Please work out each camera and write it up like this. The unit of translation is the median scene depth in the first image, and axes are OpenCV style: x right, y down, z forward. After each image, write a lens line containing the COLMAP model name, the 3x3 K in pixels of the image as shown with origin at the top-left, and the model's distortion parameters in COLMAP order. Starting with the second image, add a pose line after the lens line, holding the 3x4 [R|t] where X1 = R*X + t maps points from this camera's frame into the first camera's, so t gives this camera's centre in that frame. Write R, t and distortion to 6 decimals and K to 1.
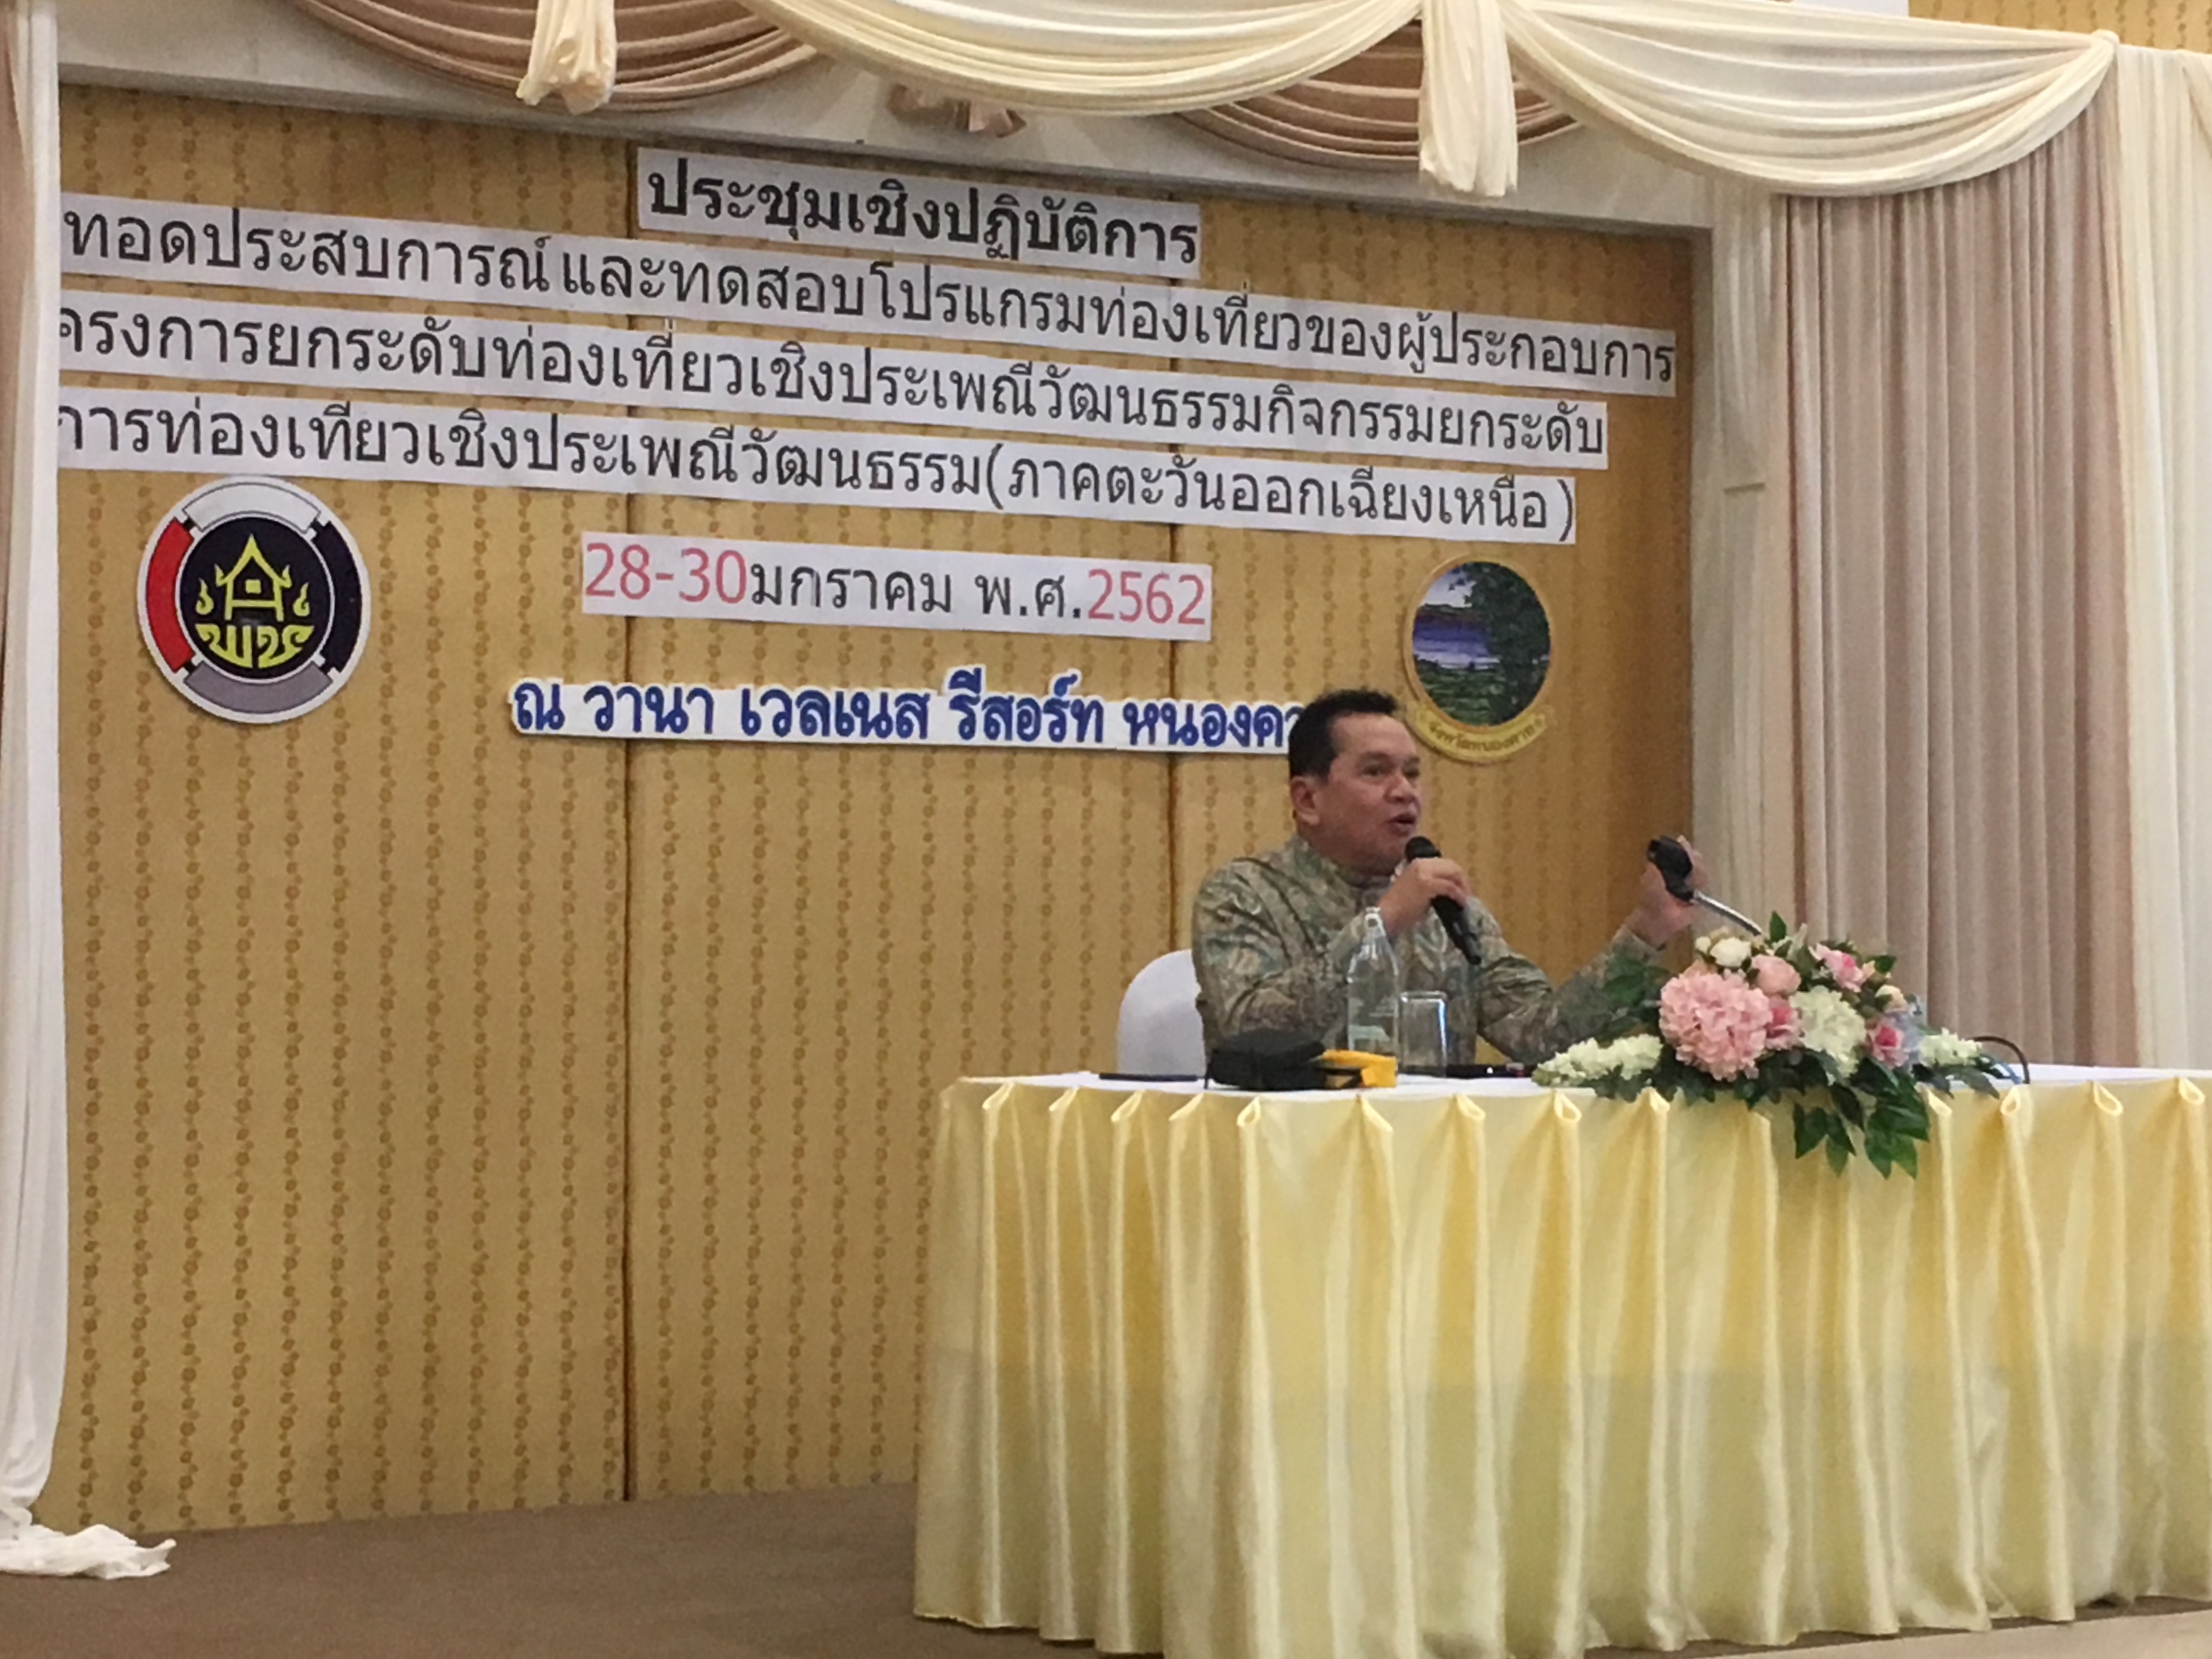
lens RADIAL K [[4859.5, 0, 1108.9], [0, 4859.5, 830.7], [0, 0, 1]] dist [0.058942, -0.206949]
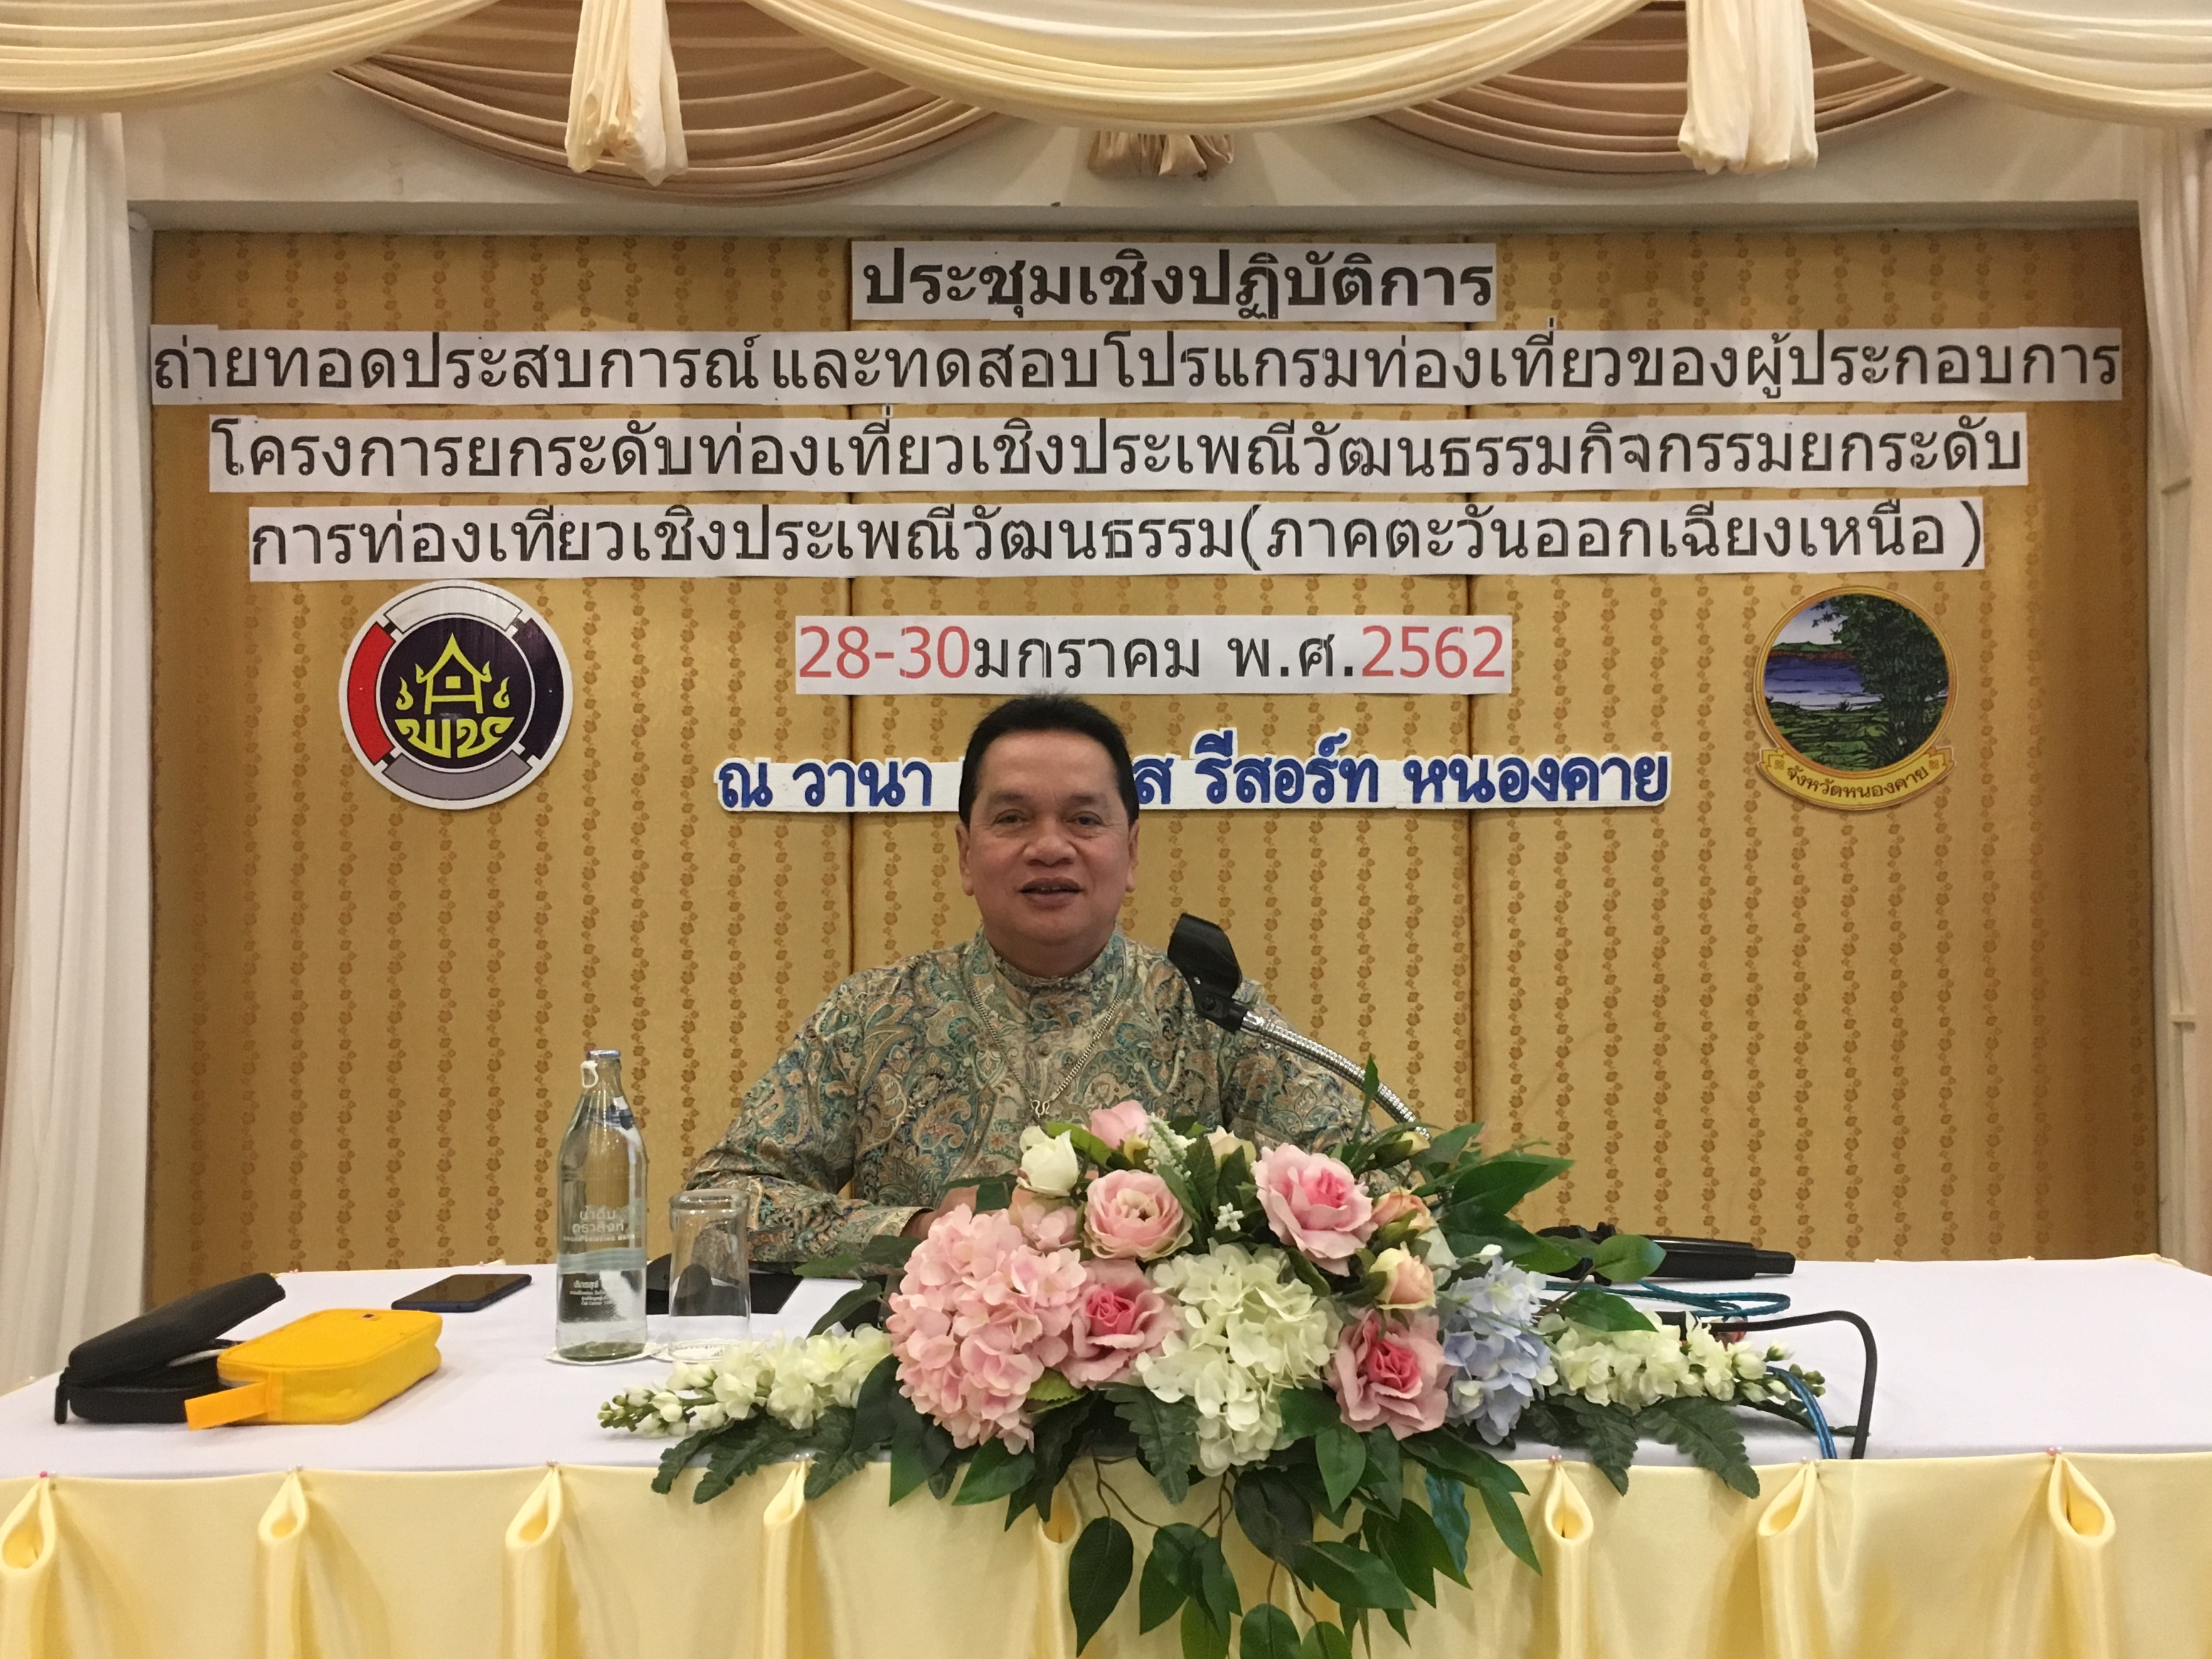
lens RADIAL K [[2132.1, 0, 1152.5], [0, 2132.1, 889.1], [0, 0, 1]] dist [0.060881, -0.032783]
pose [[0.858070, -0.016114, -0.513280, 0.185920], [0.018981, 0.999820, 0.000344, -0.001584], [0.513182, -0.010038, 0.858221, 0.624973]]
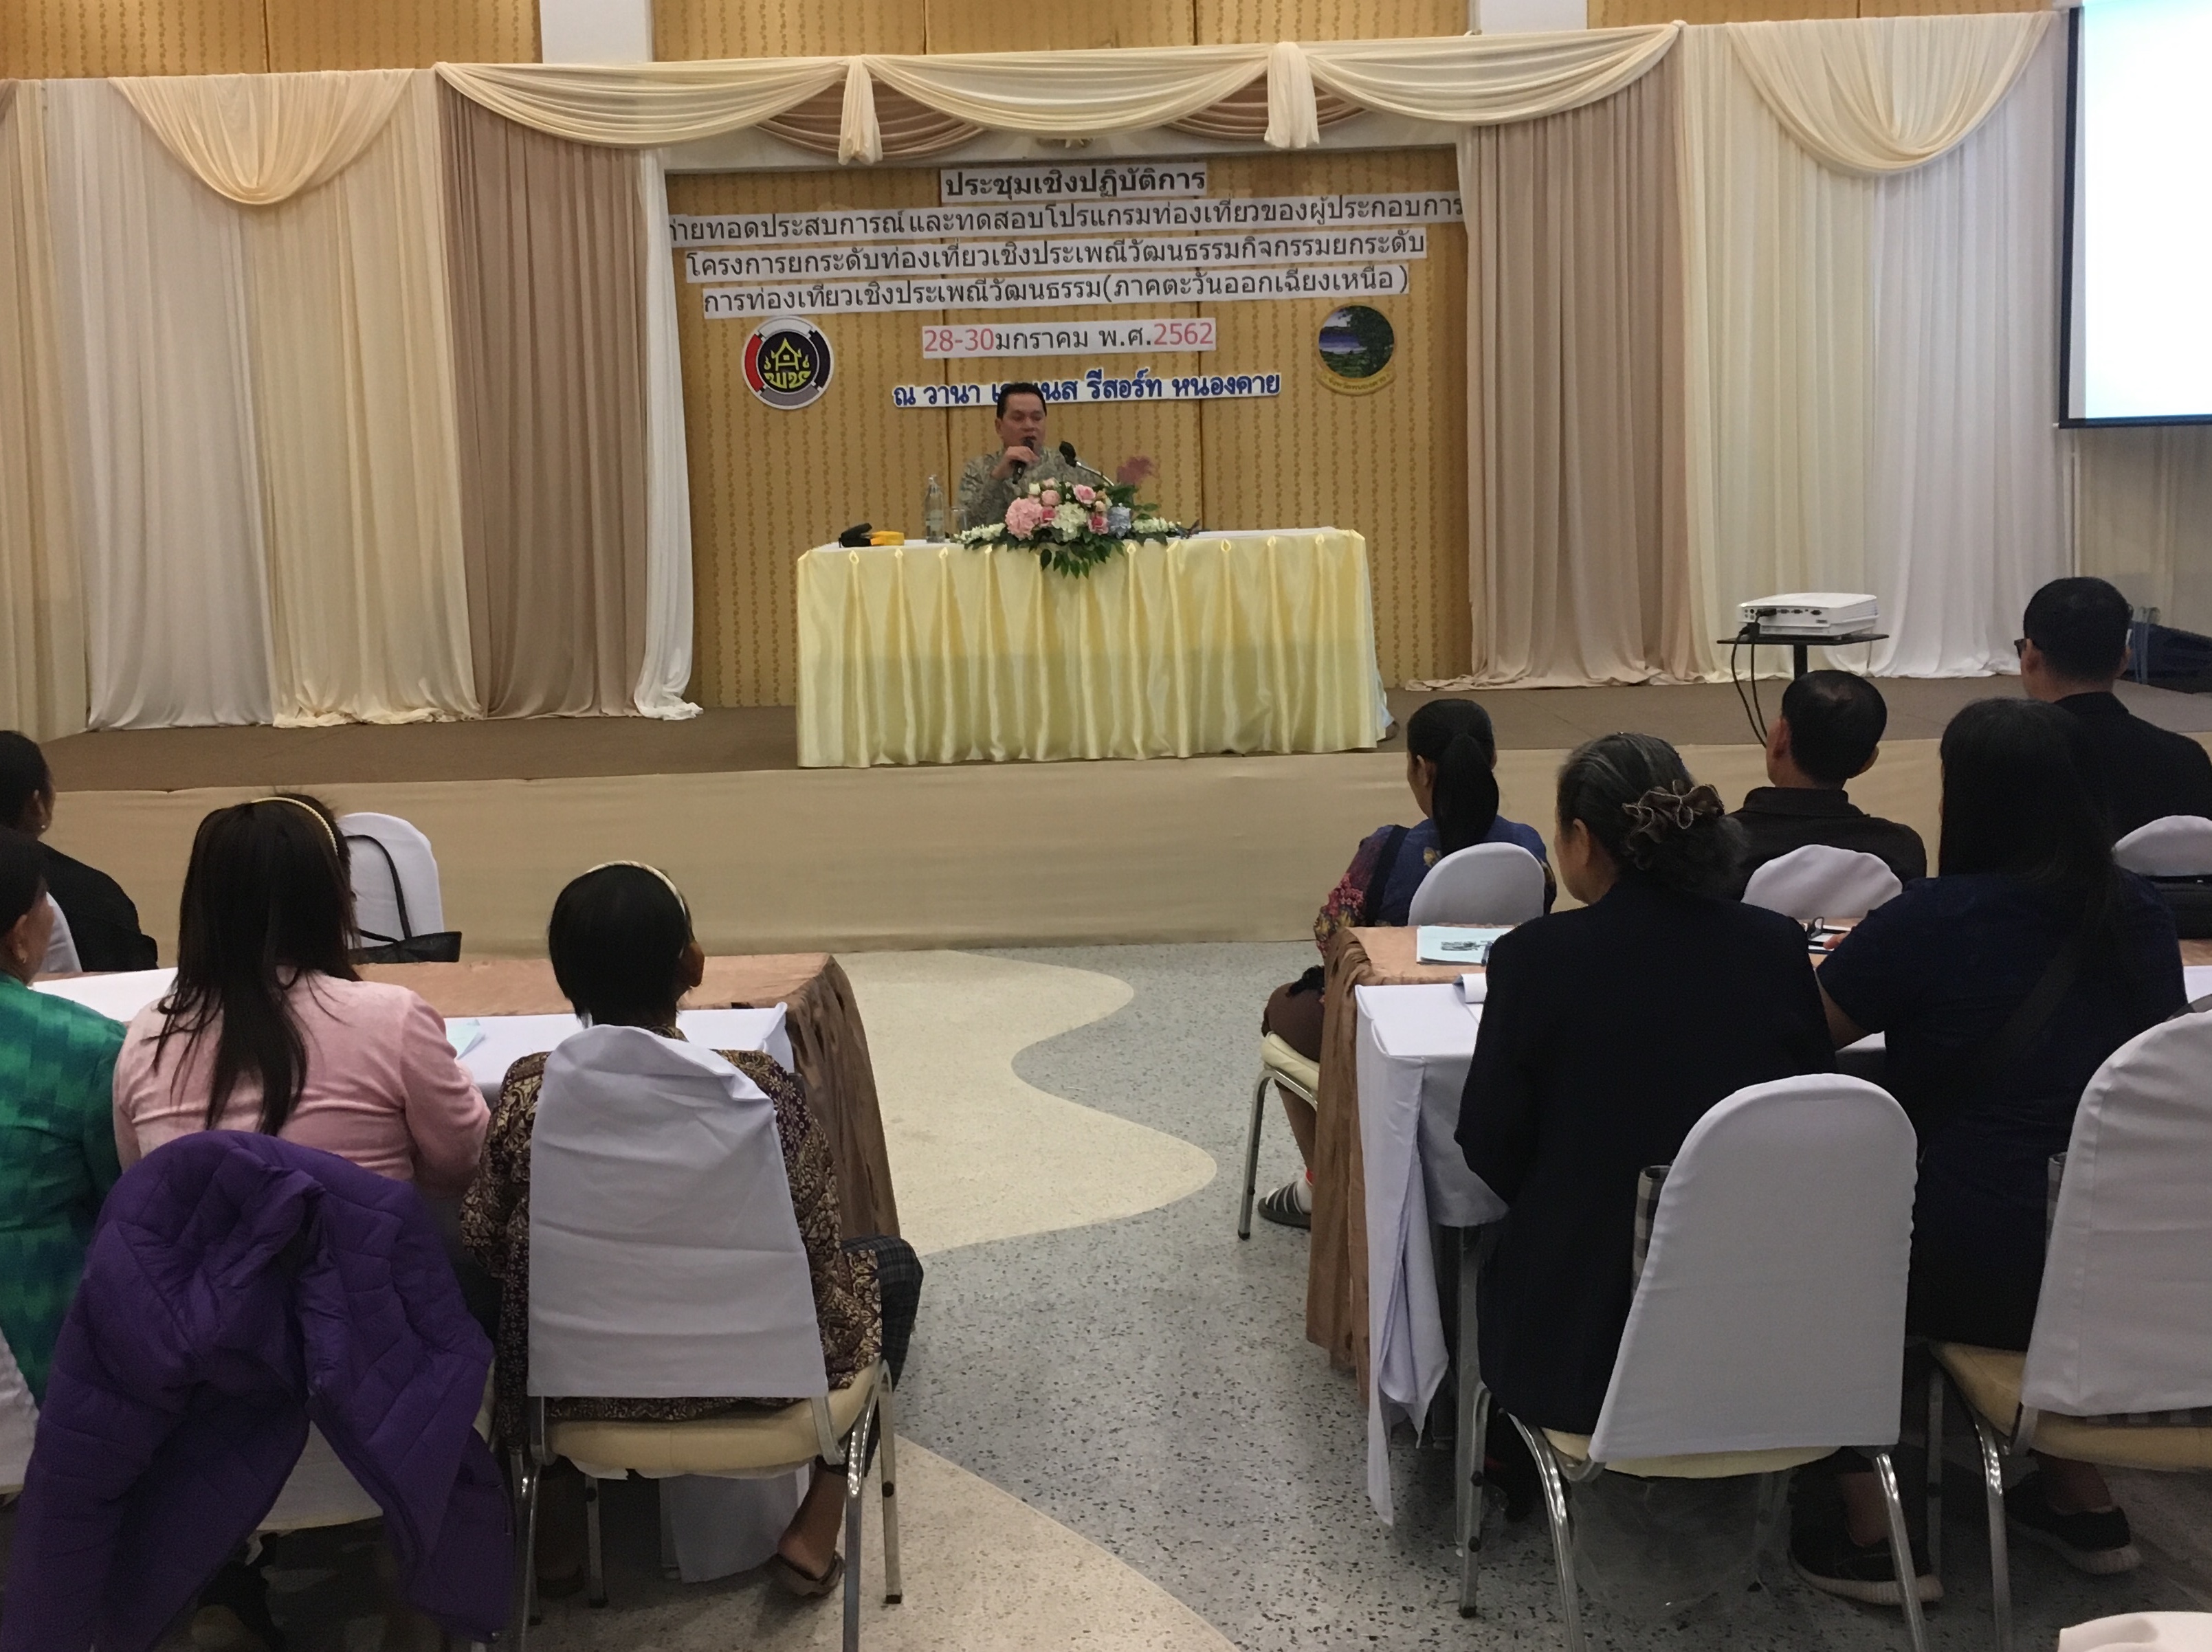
lens RADIAL K [[2349.7, 0, 1061.7], [0, 2349.7, 686.4], [0, 0, 1]] dist [0.054295, -0.010193]
pose [[0.842775, 0.020872, -0.537861, 0.604066], [0.043898, 0.993254, 0.107327, -0.002761], [0.536473, -0.114063, 0.836174, -0.017268]]
